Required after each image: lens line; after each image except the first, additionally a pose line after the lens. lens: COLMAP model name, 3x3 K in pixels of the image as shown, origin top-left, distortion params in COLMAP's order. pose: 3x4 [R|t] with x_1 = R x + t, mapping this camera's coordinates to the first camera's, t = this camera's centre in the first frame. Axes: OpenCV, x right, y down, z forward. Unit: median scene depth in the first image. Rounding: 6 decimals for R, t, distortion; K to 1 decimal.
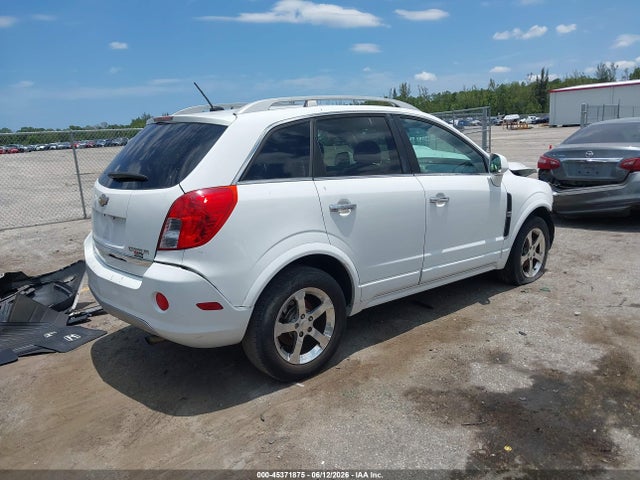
lens RADIAL K [[494.6, 0, 320.0], [0, 494.6, 240.0], [0, 0, 1]] dist [0.084270, -0.170058]
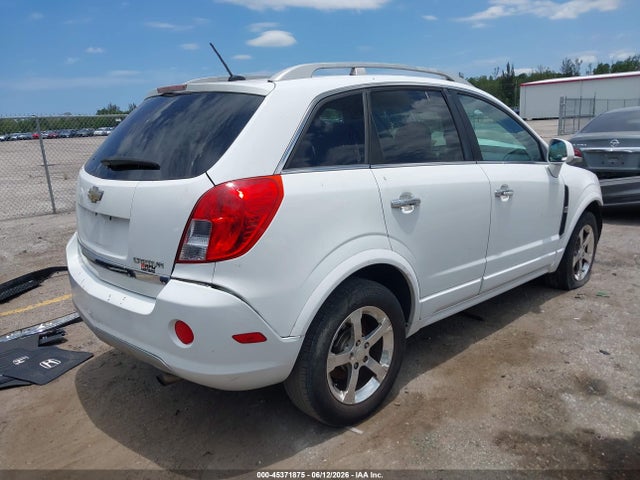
lens RADIAL K [[503.4, 0, 325.7], [0, 503.4, 240.9], [0, 0, 1]] dist [0.009588, -0.008686]
pose [[0.998176, -0.006973, 0.059968, -0.124981], [0.006024, 0.999854, 0.015991, -0.018581], [-0.060071, -0.015601, 0.998072, 0.202944]]
